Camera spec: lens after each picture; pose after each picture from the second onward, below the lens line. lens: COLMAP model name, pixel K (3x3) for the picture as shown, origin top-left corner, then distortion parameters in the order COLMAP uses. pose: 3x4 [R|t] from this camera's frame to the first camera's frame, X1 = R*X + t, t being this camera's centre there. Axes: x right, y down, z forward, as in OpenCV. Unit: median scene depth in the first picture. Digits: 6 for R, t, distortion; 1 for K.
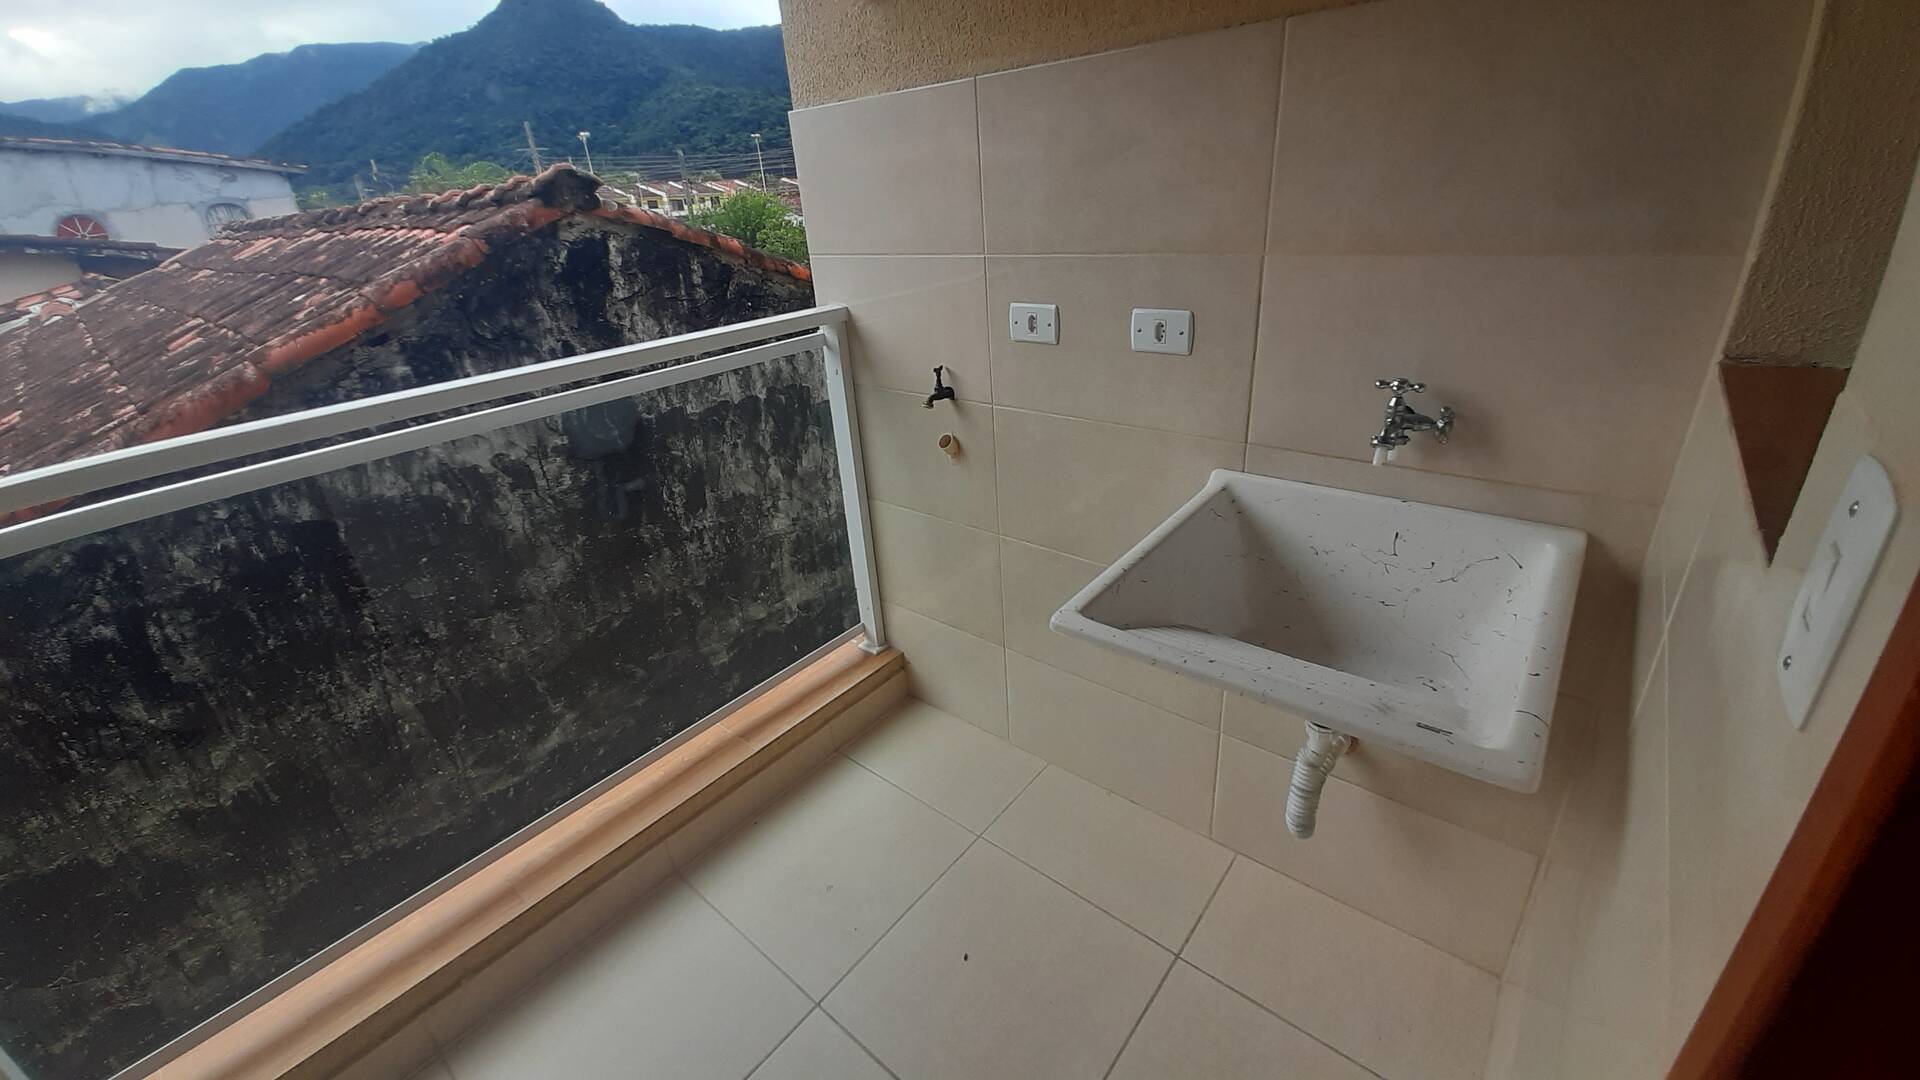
lens RADIAL K [[765.9, 0, 960.0], [0, 765.9, 540.0], [0, 0, 1]] dist [0.000970, 0.000030]
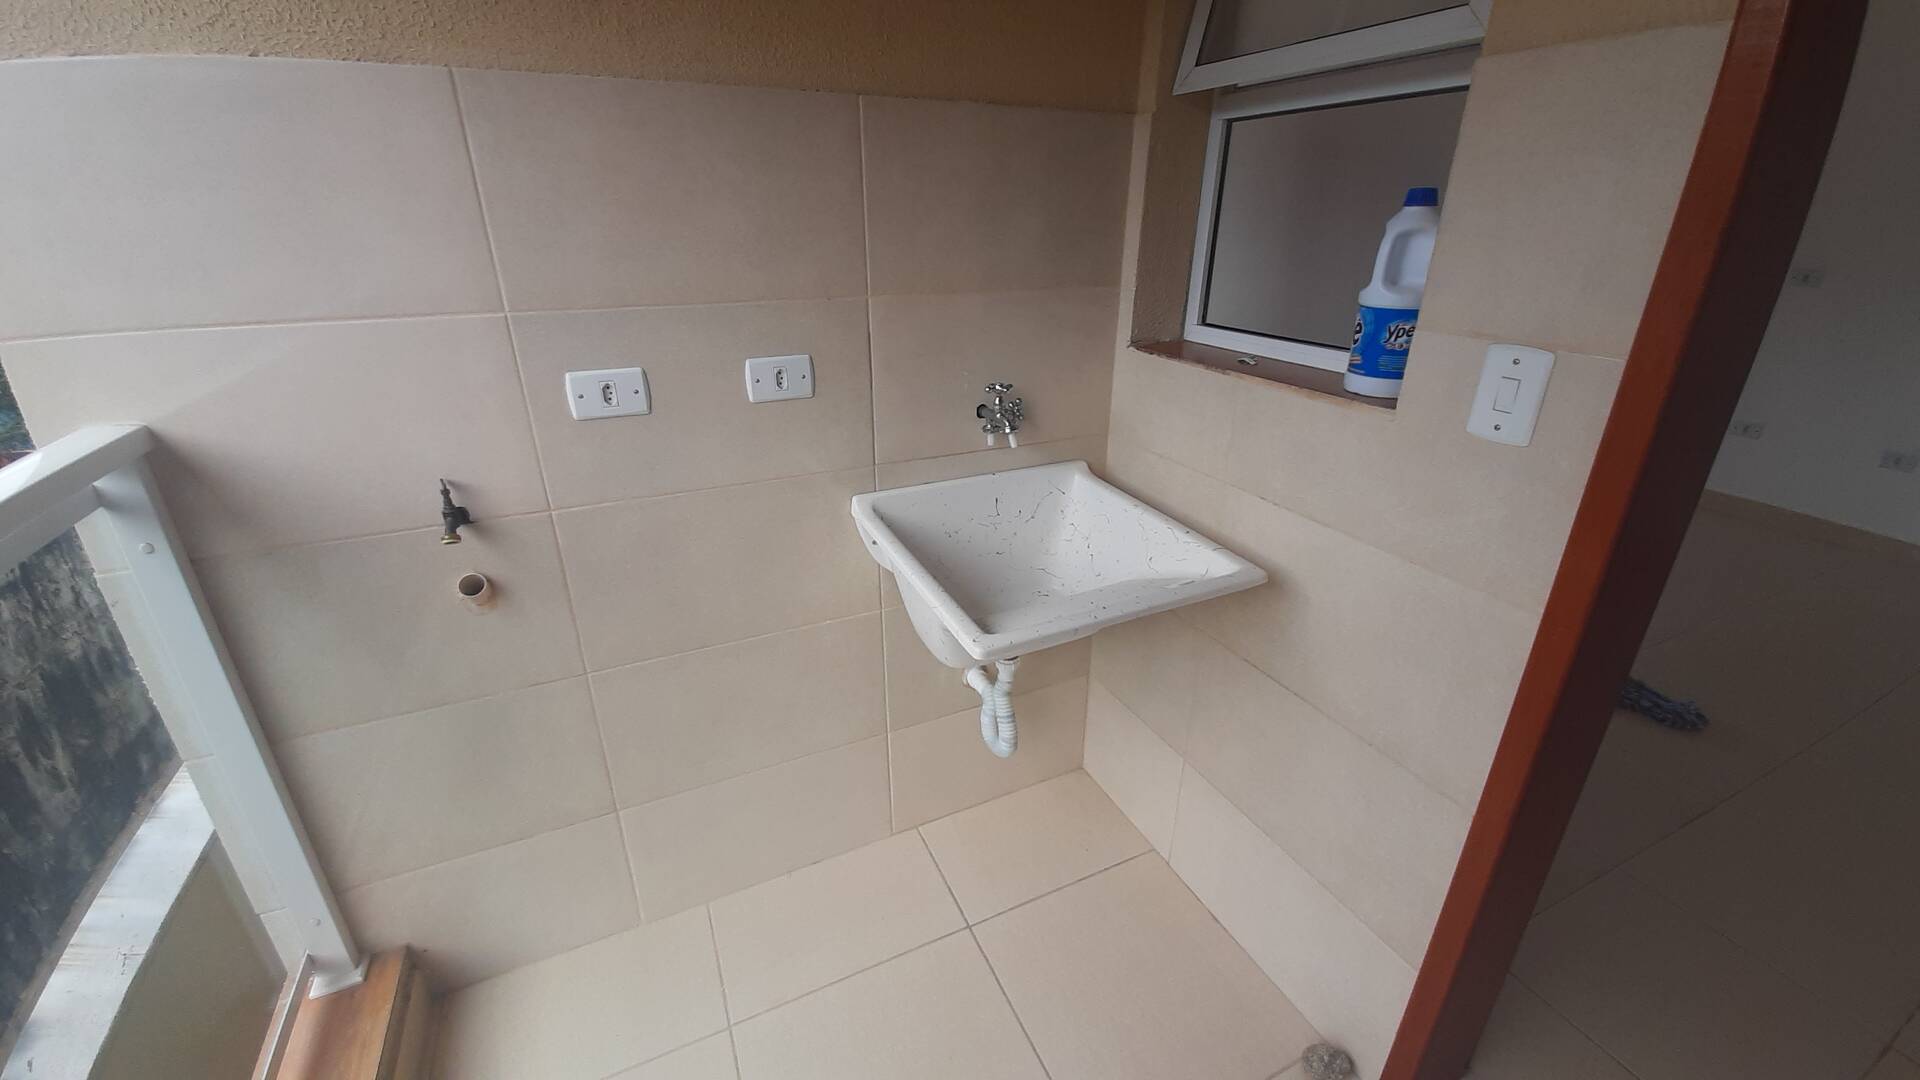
lens RADIAL K [[765.9, 0, 960.0], [0, 765.9, 540.0], [0, 0, 1]] dist [0.000970, 0.000030]
pose [[0.384802, -0.296800, 0.873978, -0.510769], [0.358873, 0.920496, 0.154590, -0.137005], [-0.850375, 0.254160, 0.460722, 0.368719]]
